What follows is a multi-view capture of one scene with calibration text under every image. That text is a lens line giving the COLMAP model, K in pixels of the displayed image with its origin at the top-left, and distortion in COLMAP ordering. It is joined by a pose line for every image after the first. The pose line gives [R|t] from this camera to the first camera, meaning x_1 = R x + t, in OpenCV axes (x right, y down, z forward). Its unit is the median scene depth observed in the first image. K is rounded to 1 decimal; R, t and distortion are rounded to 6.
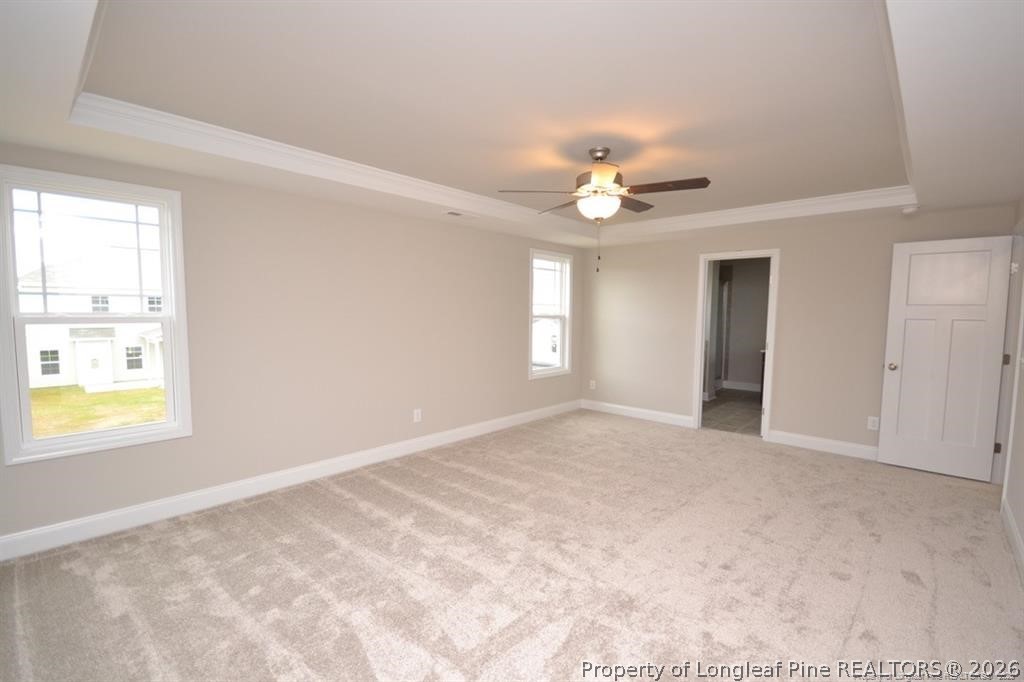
lens RADIAL K [[453.5, 0, 505.0], [0, 453.5, 349.5], [0, 0, 1]] dist [0.004042, -0.007220]
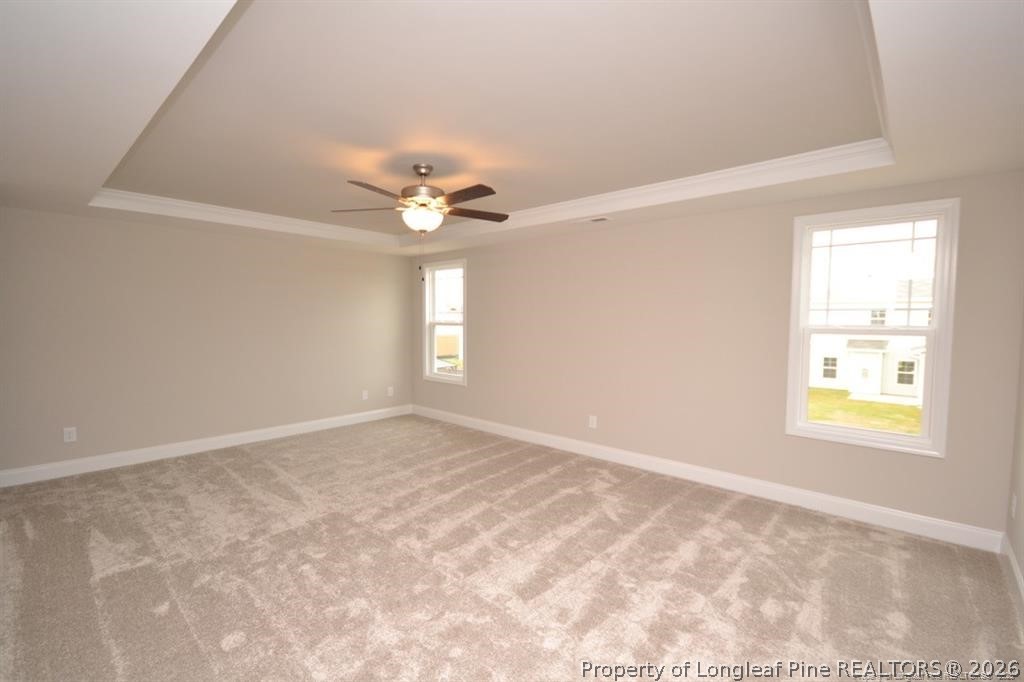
lens RADIAL K [[453.5, 0, 505.0], [0, 453.5, 349.5], [0, 0, 1]] dist [0.004042, -0.007220]
pose [[0.021413, 0.059962, -0.997971, 0.140103], [-0.090689, 0.994201, 0.057789, -0.010018], [0.995649, 0.089267, 0.026726, 0.129868]]
